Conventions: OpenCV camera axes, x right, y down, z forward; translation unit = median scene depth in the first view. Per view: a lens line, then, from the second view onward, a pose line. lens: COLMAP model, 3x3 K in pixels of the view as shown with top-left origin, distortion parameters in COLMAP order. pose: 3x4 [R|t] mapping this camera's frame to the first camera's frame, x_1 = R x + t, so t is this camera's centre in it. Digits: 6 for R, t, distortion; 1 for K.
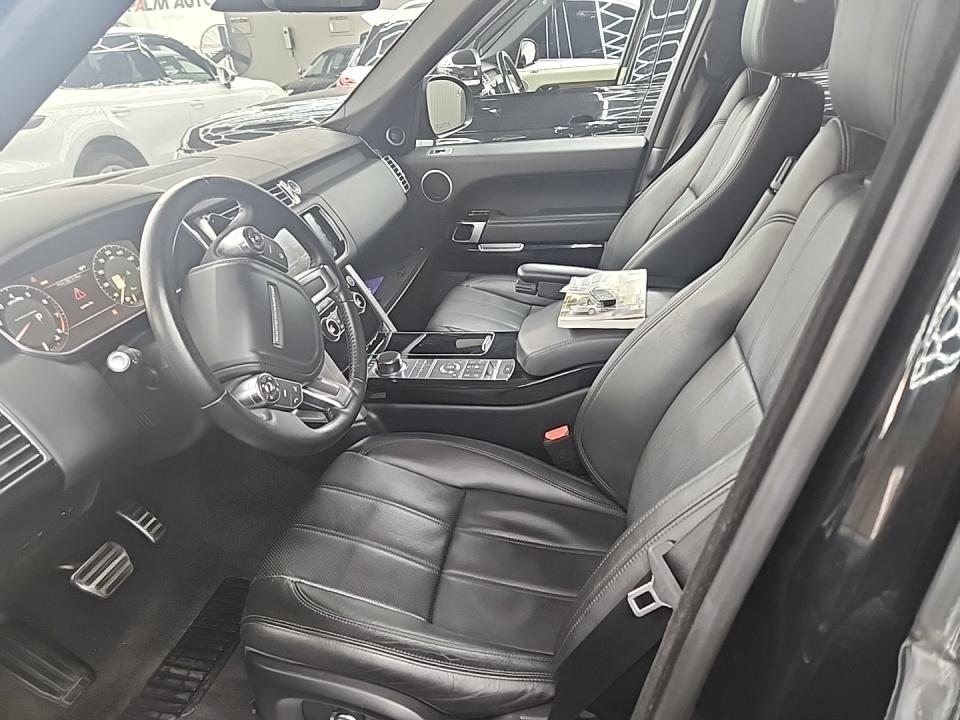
lens RADIAL K [[658.3, 0, 480.0], [0, 658.3, 360.0], [0, 0, 1]] dist [0.028043, -0.029127]
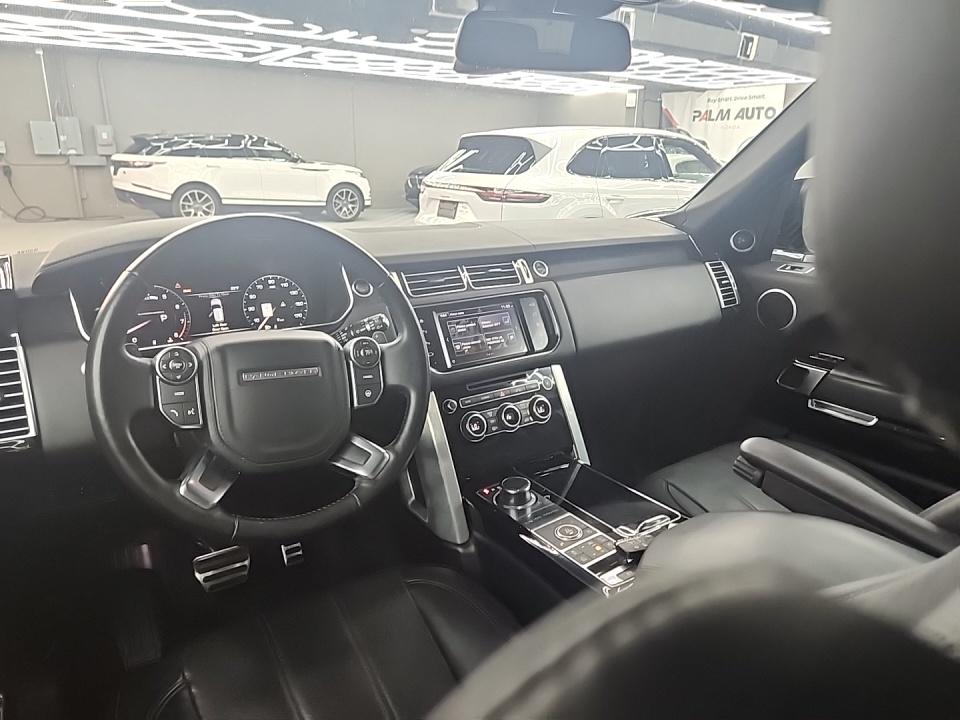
lens RADIAL K [[658.3, 0, 480.0], [0, 658.3, 360.0], [0, 0, 1]] dist [0.028043, -0.029127]
pose [[0.714062, 0.263500, -0.648601, 0.302950], [-0.355514, 0.934598, -0.011706, -0.118416], [0.603097, 0.238946, 0.761038, 0.337765]]
